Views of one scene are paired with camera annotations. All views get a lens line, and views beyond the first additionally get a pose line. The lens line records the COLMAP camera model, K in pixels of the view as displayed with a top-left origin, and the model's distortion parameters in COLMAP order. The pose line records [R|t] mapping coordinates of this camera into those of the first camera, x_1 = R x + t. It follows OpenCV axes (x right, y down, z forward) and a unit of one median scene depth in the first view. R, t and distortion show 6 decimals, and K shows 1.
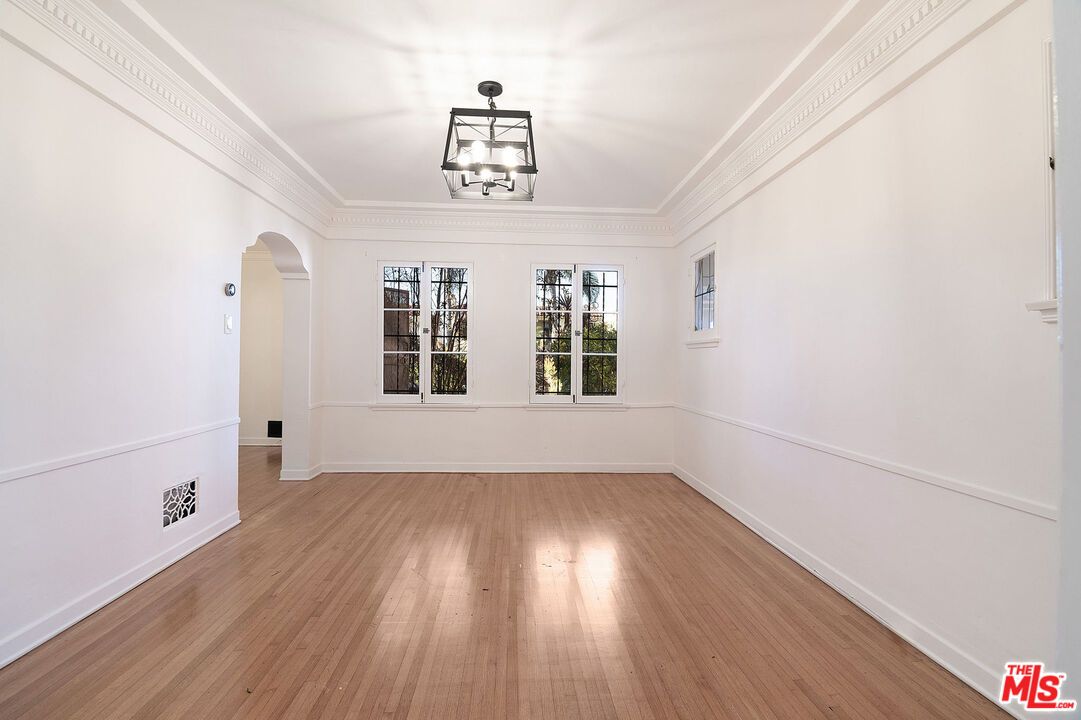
lens RADIAL K [[519.9, 0, 542.9], [0, 519.9, 350.6], [0, 0, 1]] dist [-0.003686, -0.001458]
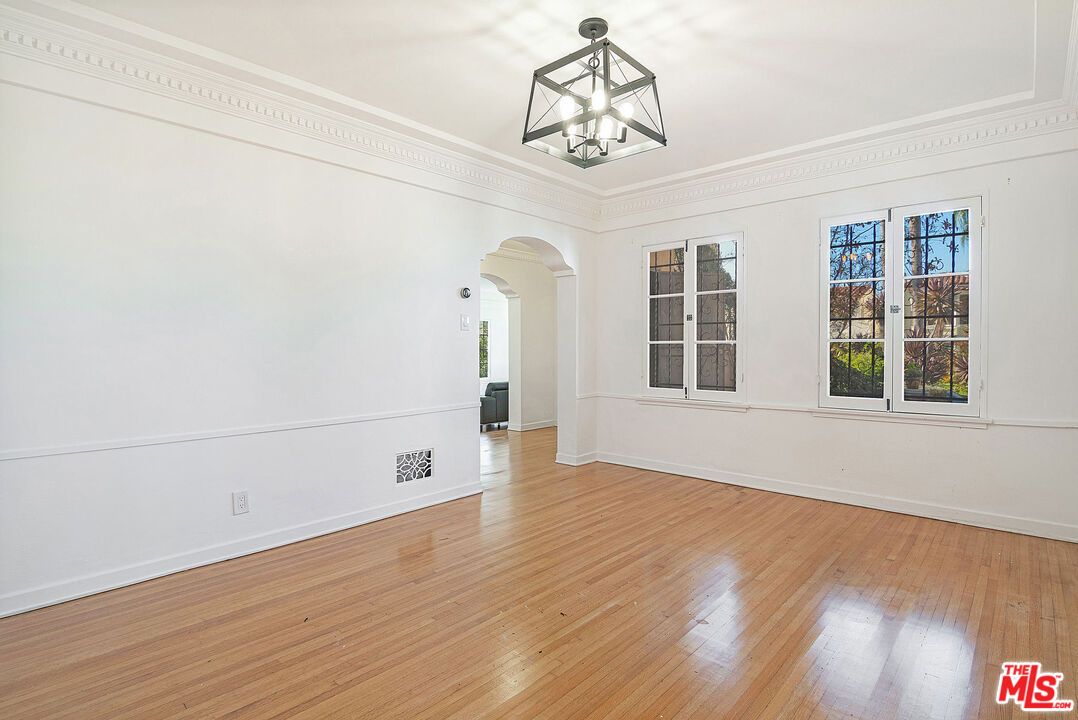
lens RADIAL K [[535.1, 0, 536.6], [0, 535.1, 353.7], [0, 0, 1]] dist [-0.005375, -0.001395]
pose [[0.699714, -0.007445, -0.714384, 0.337335], [0.022815, 0.999669, 0.011928, 0.008755], [0.714059, -0.024645, 0.699652, 0.237596]]
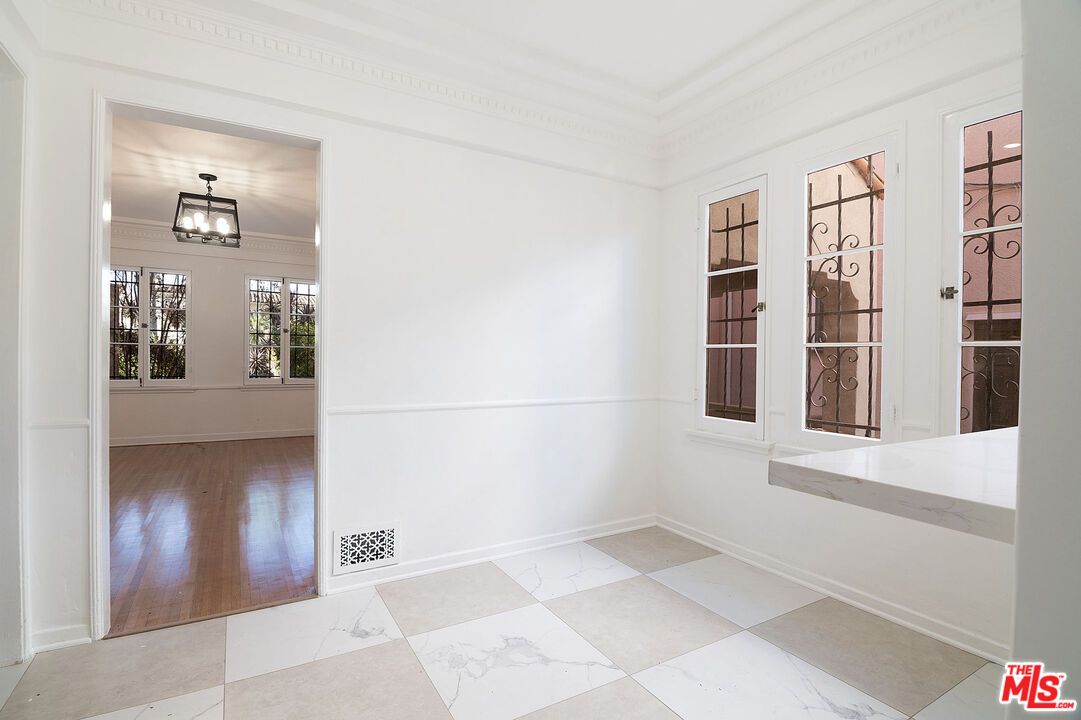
lens RADIAL K [[532.4, 0, 540.5], [0, 532.4, 360.0], [0, 0, 1]] dist [-0.021676, -0.000613]
pose [[0.894864, 0.001531, 0.446336, 0.065163], [-0.016781, 0.999403, 0.030216, -0.015358], [-0.446023, -0.034529, 0.894355, -0.654312]]
